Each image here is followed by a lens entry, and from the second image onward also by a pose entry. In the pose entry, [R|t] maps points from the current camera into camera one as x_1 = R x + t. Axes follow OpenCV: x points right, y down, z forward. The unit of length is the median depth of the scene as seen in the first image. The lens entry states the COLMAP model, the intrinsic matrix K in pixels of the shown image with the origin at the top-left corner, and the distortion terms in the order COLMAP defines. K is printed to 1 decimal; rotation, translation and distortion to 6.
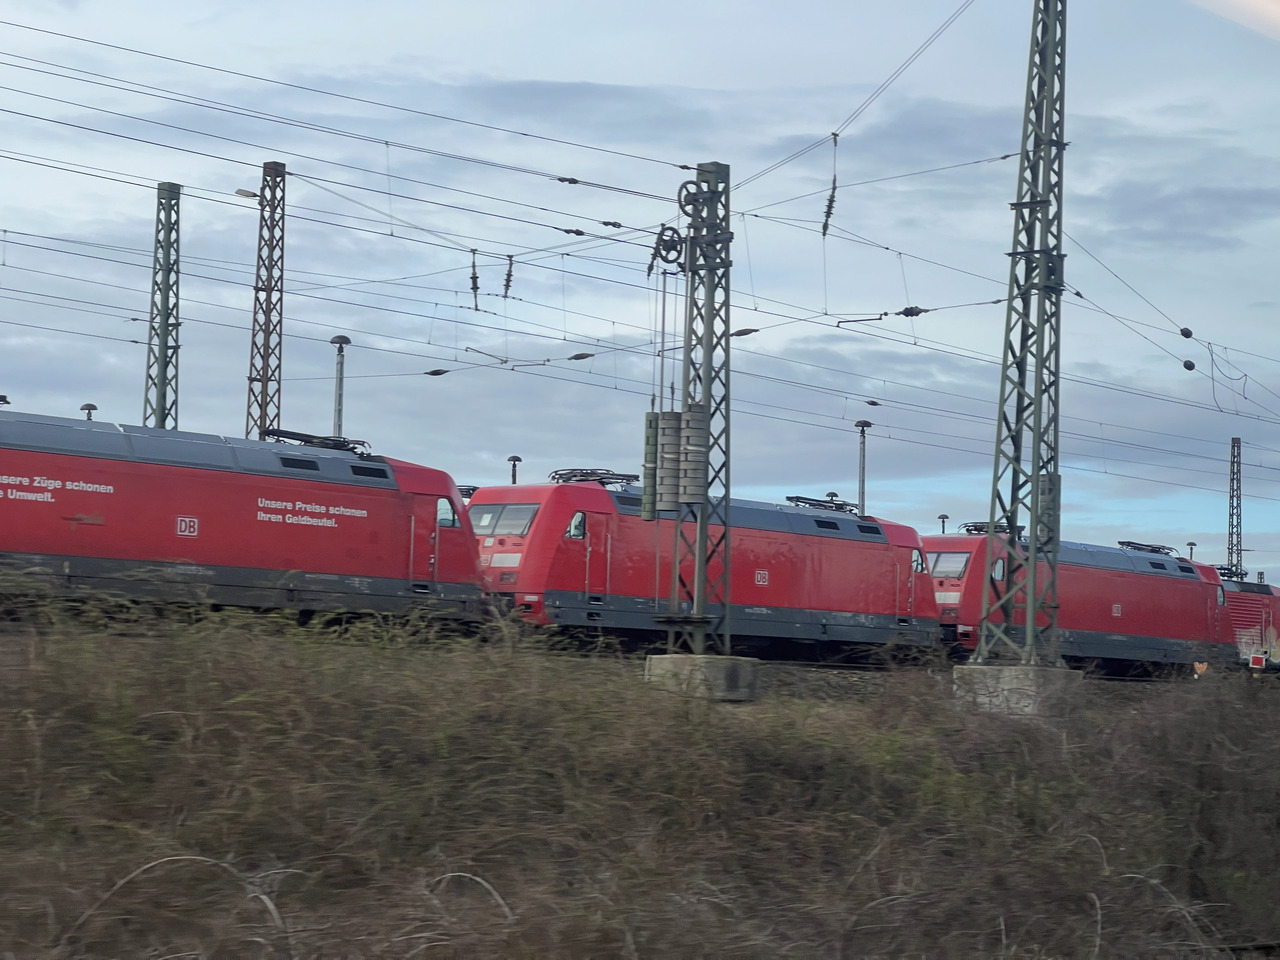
lens RADIAL K [[2859.8, 0, 638.2], [0, 2859.8, 486.8], [0, 0, 1]] dist [0.158389, 0.000000]
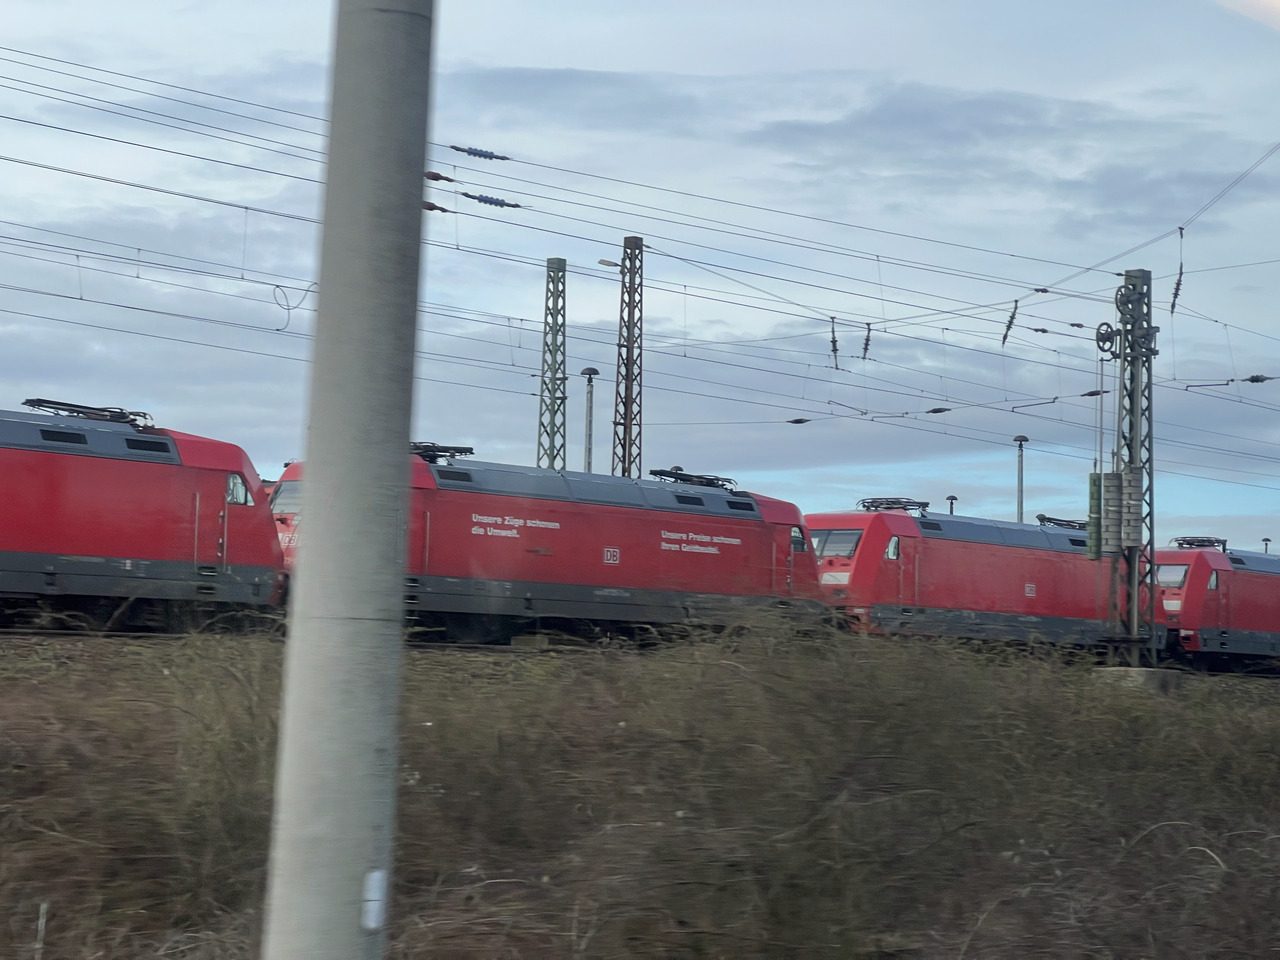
lens RADIAL K [[2859.8, 0, 632.1], [0, 2859.8, 492.7], [0, 0, 1]] dist [0.158389, 0.000000]
pose [[0.999983, -0.003907, 0.004264, -0.132542], [0.003876, 0.999966, 0.007331, -0.017977], [-0.004292, -0.007314, 0.999964, -0.160803]]
